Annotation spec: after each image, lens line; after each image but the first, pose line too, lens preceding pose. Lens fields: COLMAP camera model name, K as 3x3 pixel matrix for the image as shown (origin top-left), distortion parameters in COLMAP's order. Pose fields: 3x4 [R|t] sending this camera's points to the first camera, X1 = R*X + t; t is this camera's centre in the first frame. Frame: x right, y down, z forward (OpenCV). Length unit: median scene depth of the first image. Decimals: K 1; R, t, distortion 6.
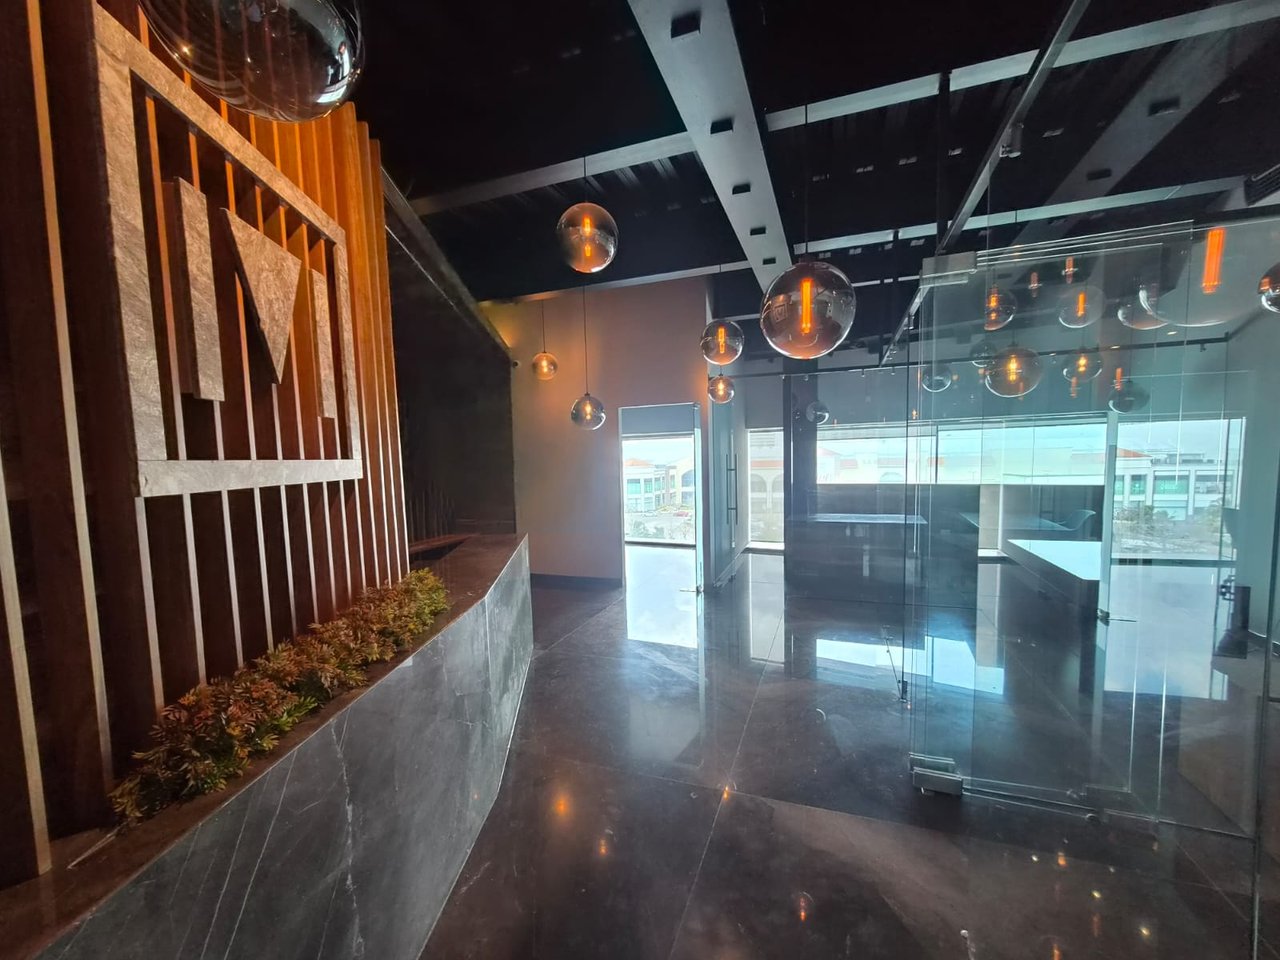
lens RADIAL K [[511.6, 0, 646.7], [0, 511.6, 487.9], [0, 0, 1]] dist [0.010216, 0.001457]
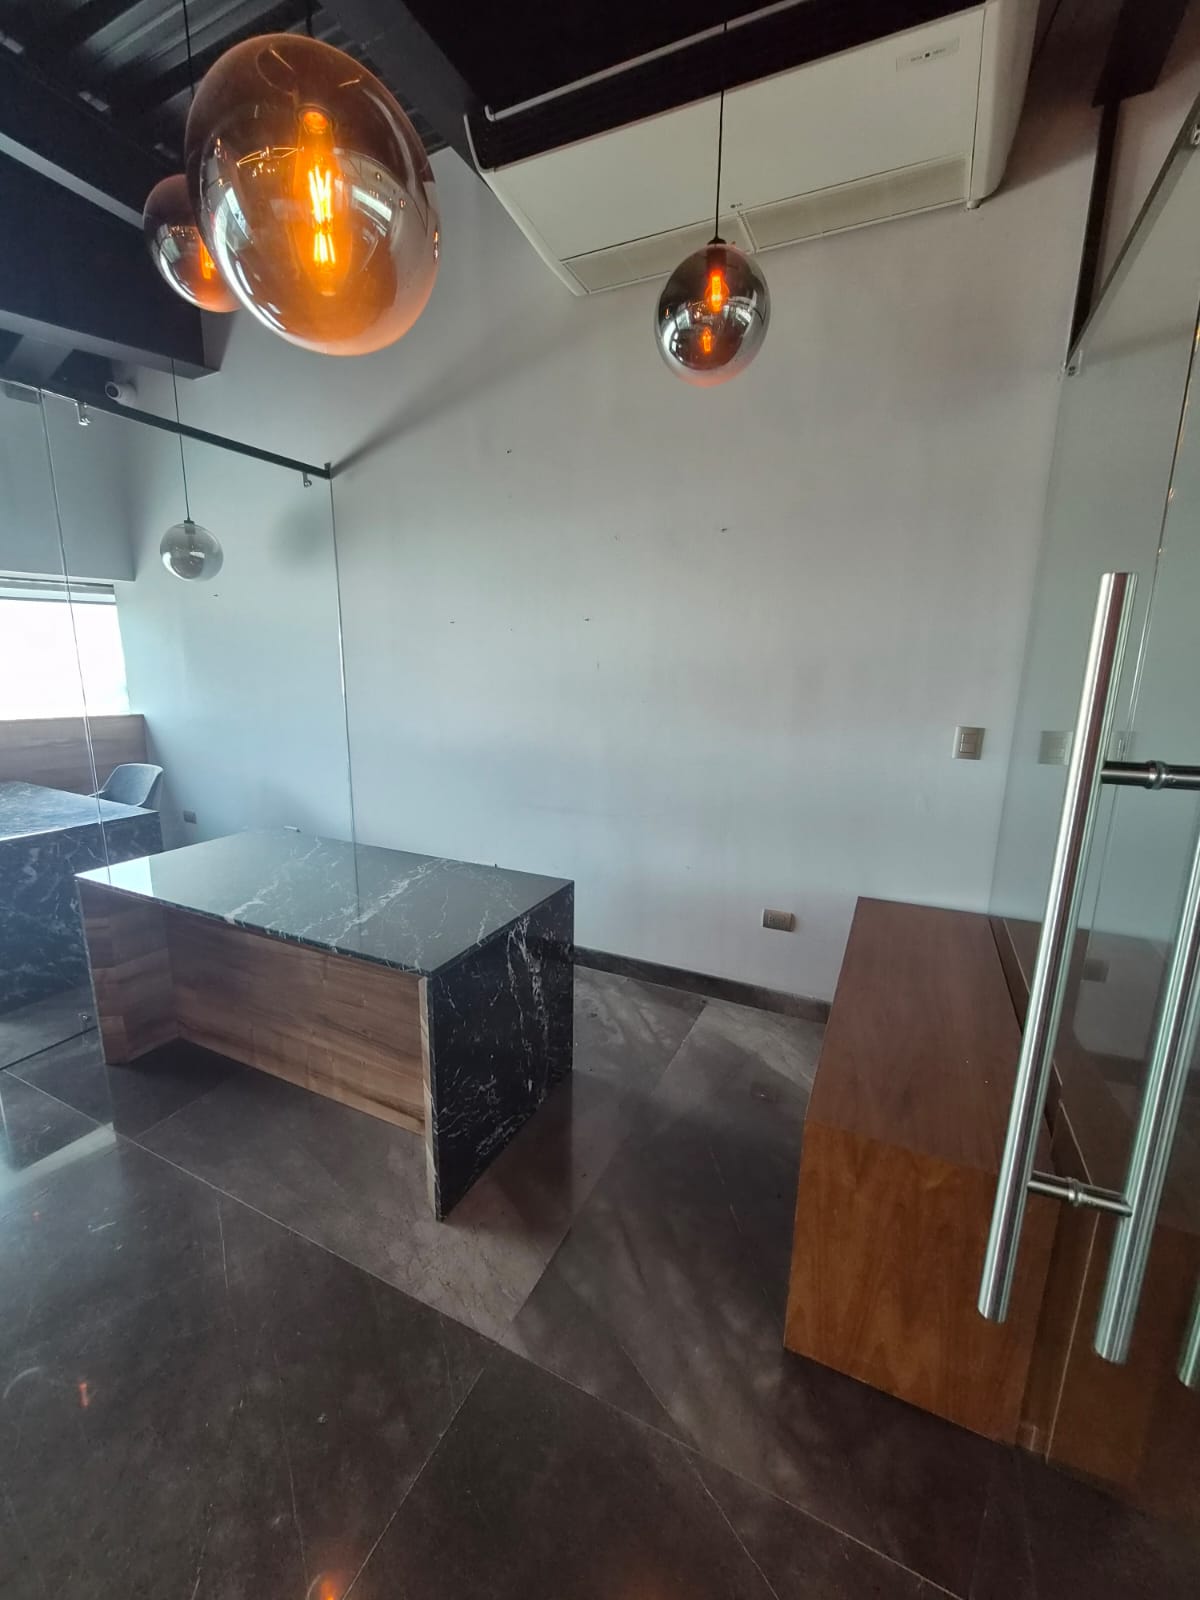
lens RADIAL K [[662.8, 0, 594.7], [0, 662.8, 797.8], [0, 0, 1]] dist [-0.004893, 0.003377]
pose [[0.107497, -0.187691, 0.976328, 0.289229], [0.055578, 0.981617, 0.182589, -0.028309], [-0.992651, 0.034635, 0.115952, 0.602989]]
